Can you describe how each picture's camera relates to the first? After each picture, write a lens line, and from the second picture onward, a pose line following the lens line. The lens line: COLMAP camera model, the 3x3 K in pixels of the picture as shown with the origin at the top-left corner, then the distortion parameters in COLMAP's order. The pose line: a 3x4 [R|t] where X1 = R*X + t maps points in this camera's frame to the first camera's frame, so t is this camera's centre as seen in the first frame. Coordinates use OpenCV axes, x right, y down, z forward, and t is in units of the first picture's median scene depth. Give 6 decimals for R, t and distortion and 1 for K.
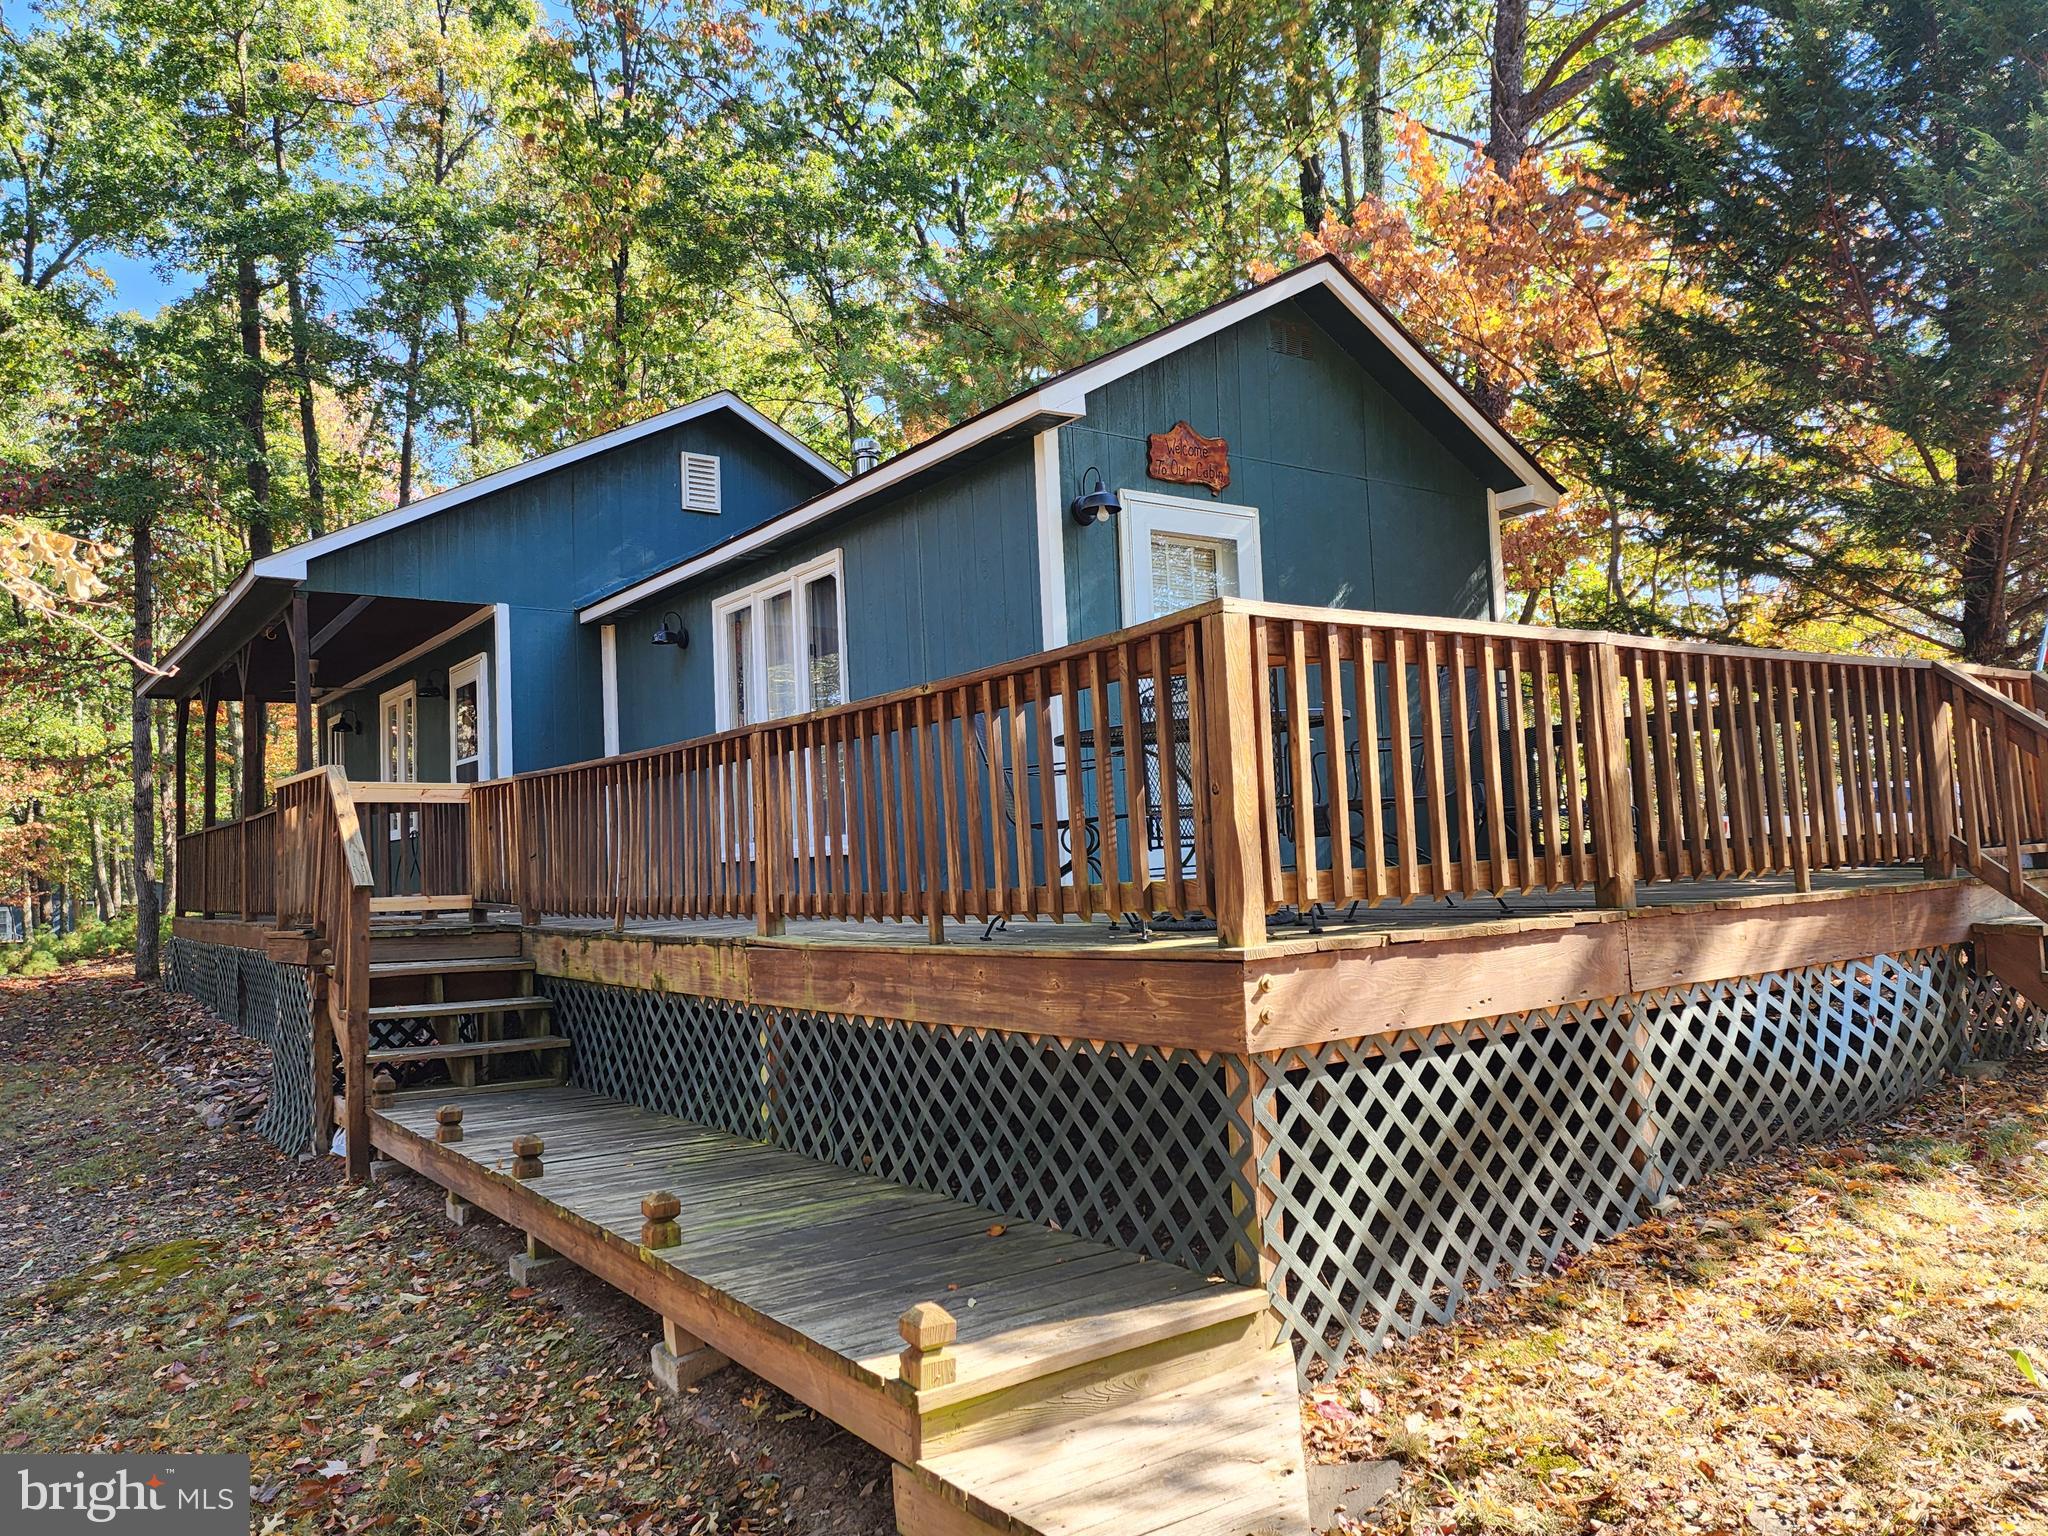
lens RADIAL K [[1437.0, 0, 1014.9], [0, 1437.0, 771.6], [0, 0, 1]] dist [0.089317, -0.053187]
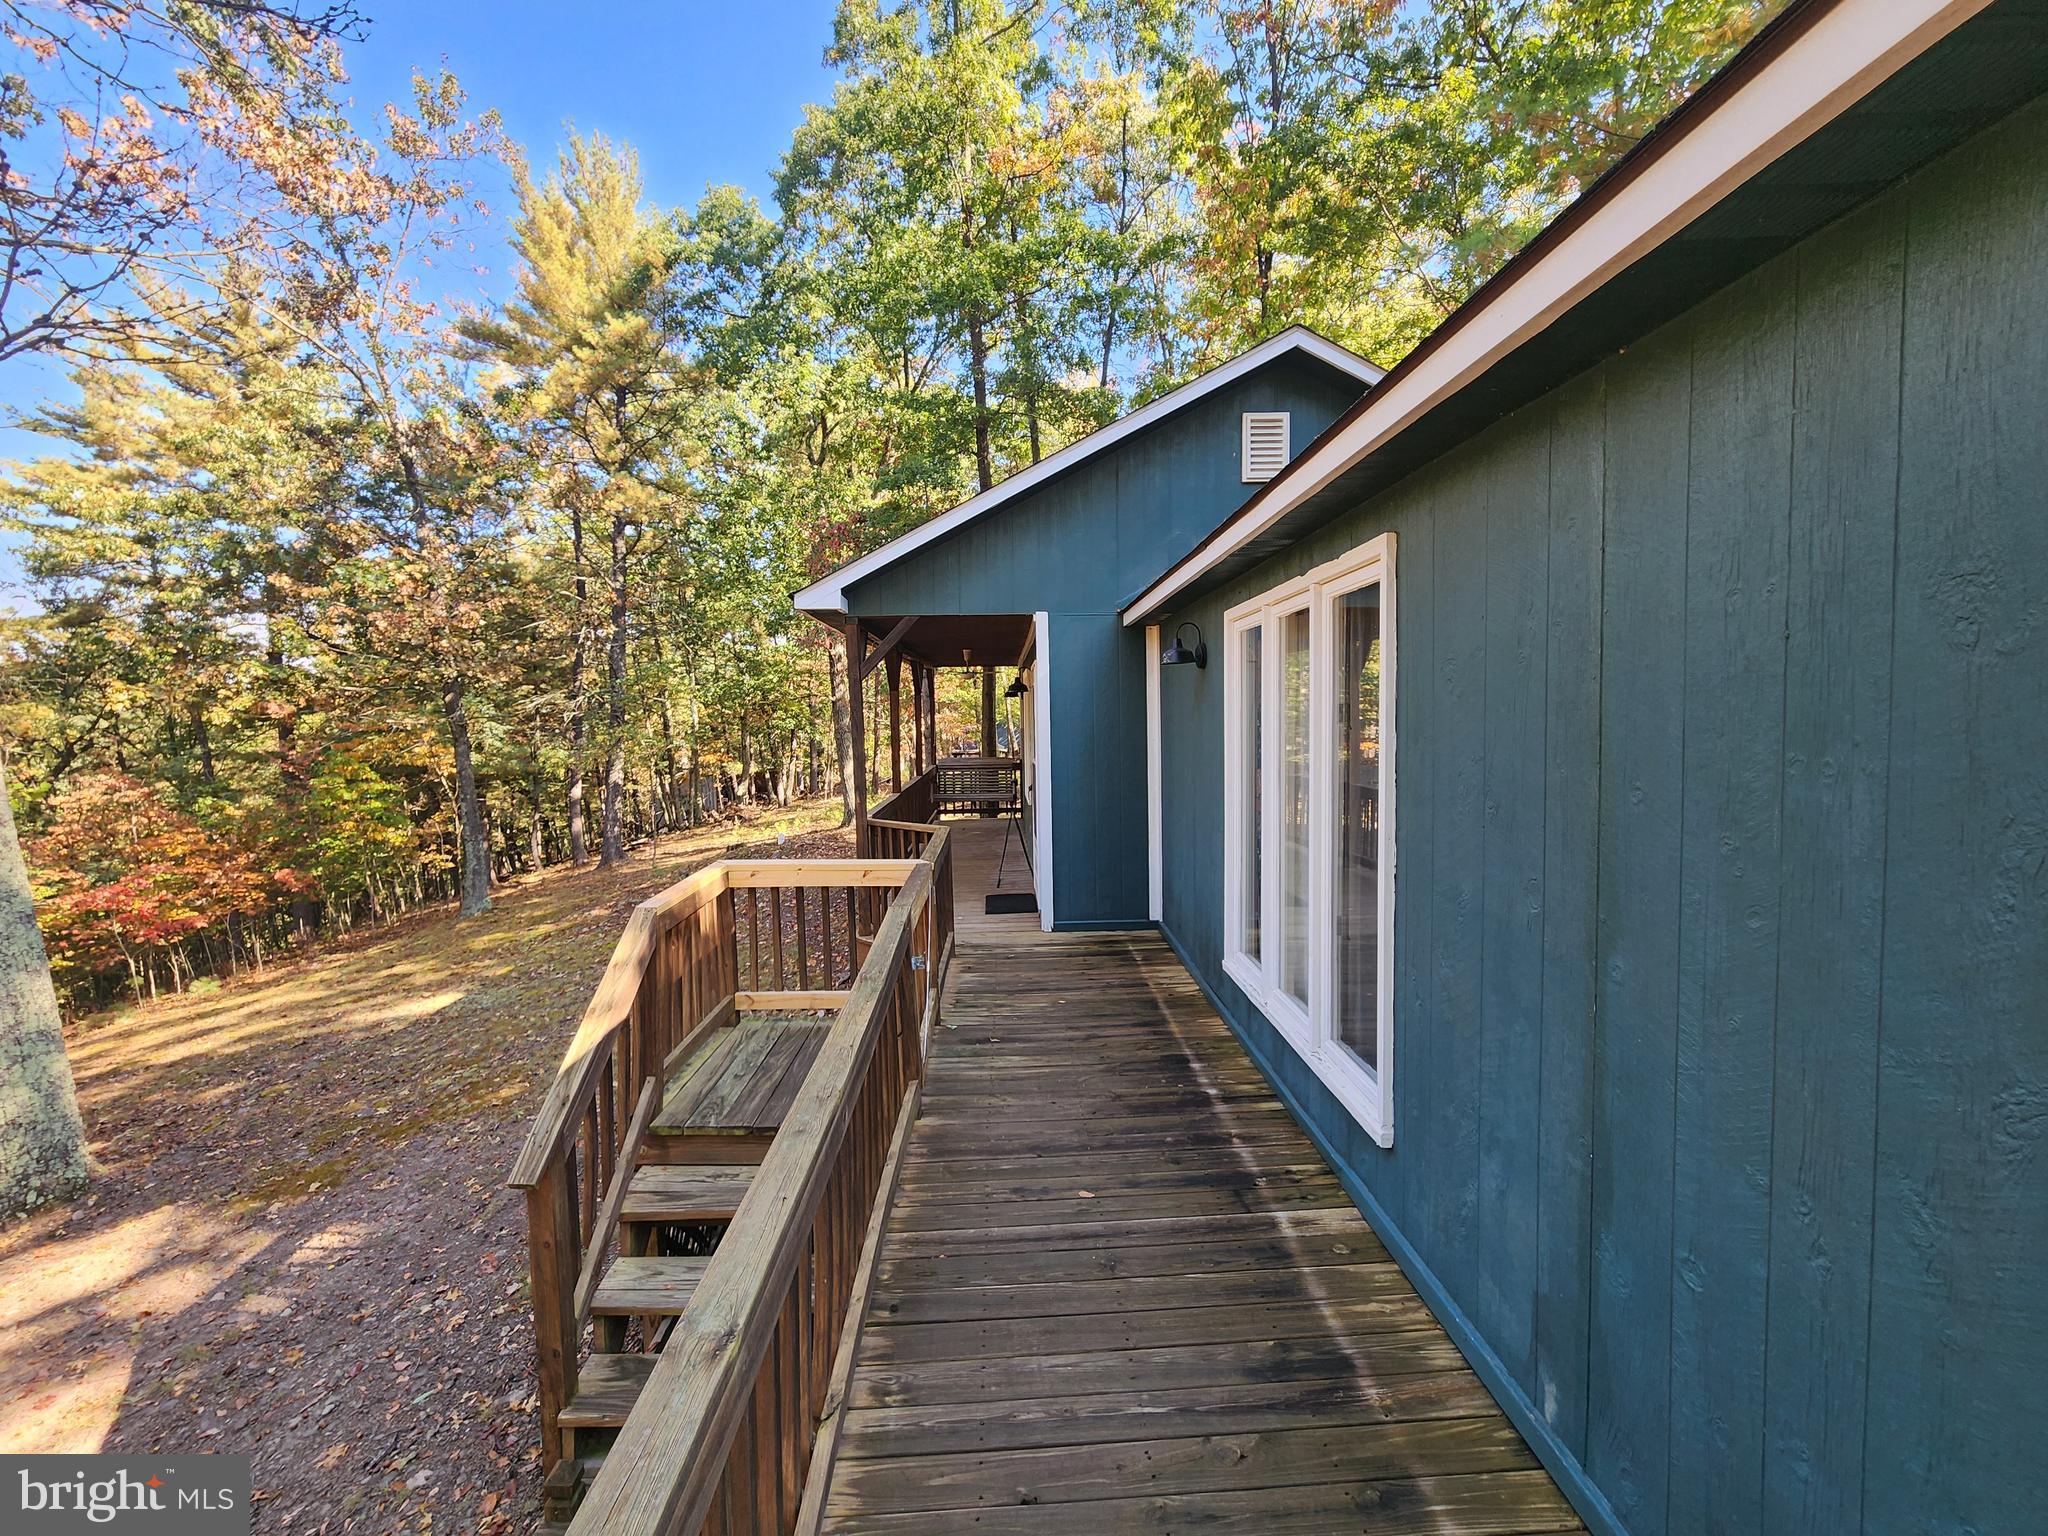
lens RADIAL K [[849.5, 0, 1034.4], [0, 849.5, 759.1], [0, 0, 1]] dist [0.014331, -0.002189]
pose [[0.831051, 0.052944, -0.553671, -0.054277], [0.023483, 0.991231, 0.130034, -0.112263], [0.555700, -0.121067, 0.822521, 0.642589]]
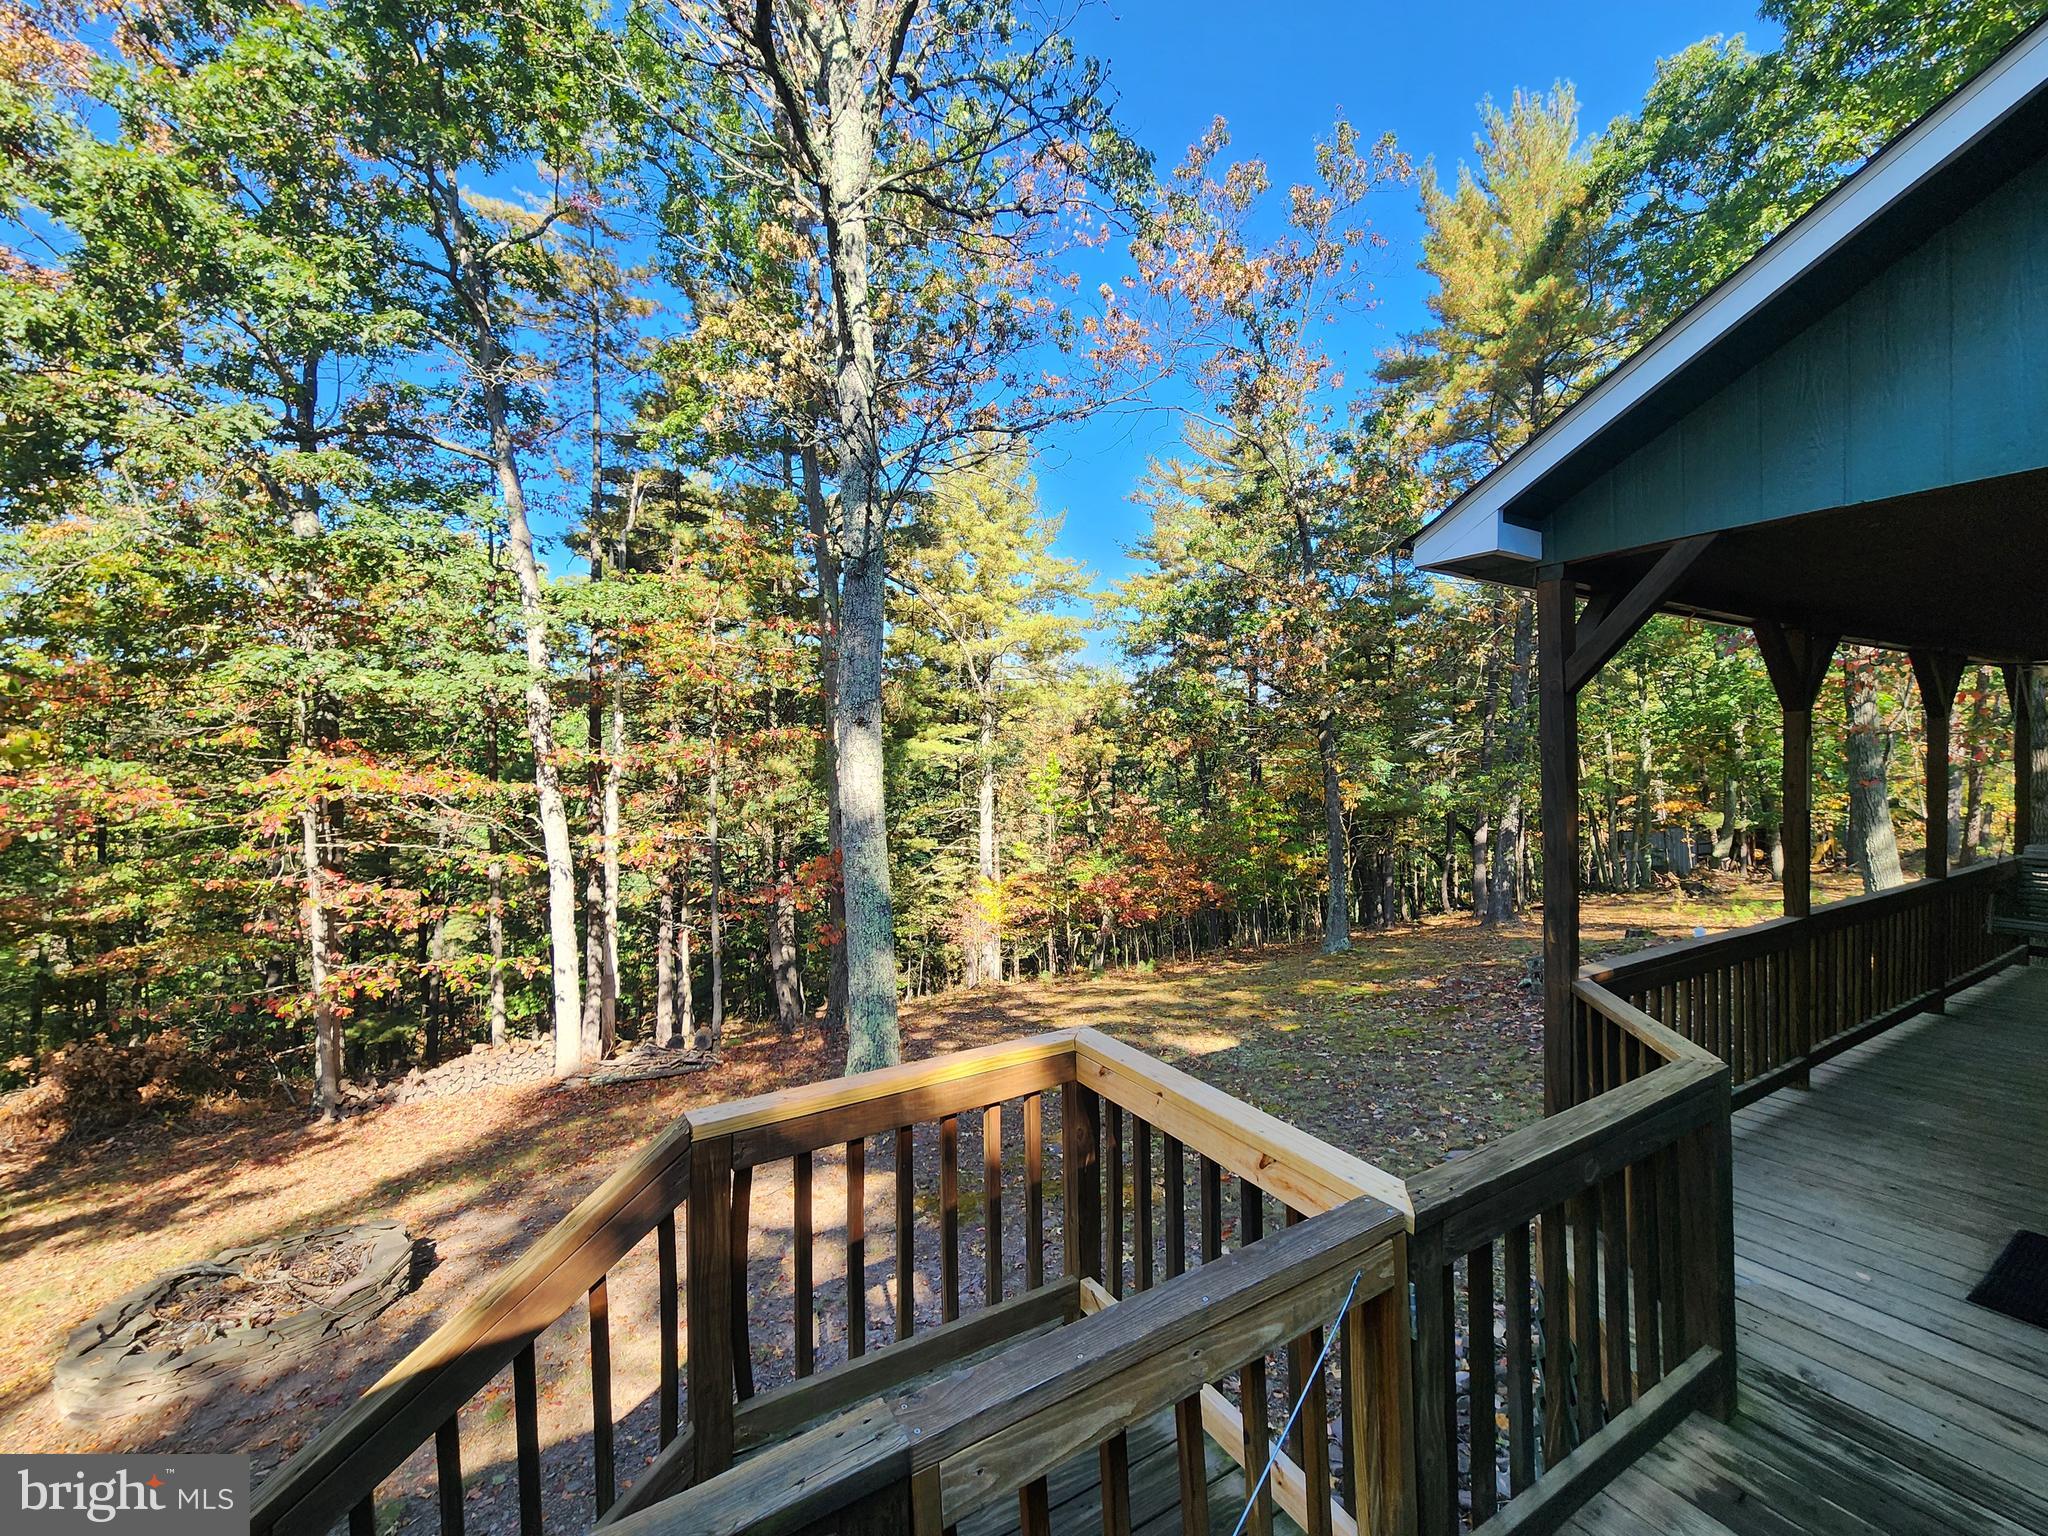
lens RADIAL K [[849.5, 0, 1032.5], [0, 849.5, 764.9], [0, 0, 1]] dist [0.014331, -0.002189]
pose [[-0.070376, 0.042091, -0.996632, -0.194217], [0.078946, 0.996210, 0.036499, -0.089661], [0.994392, -0.076112, -0.073433, 0.930139]]
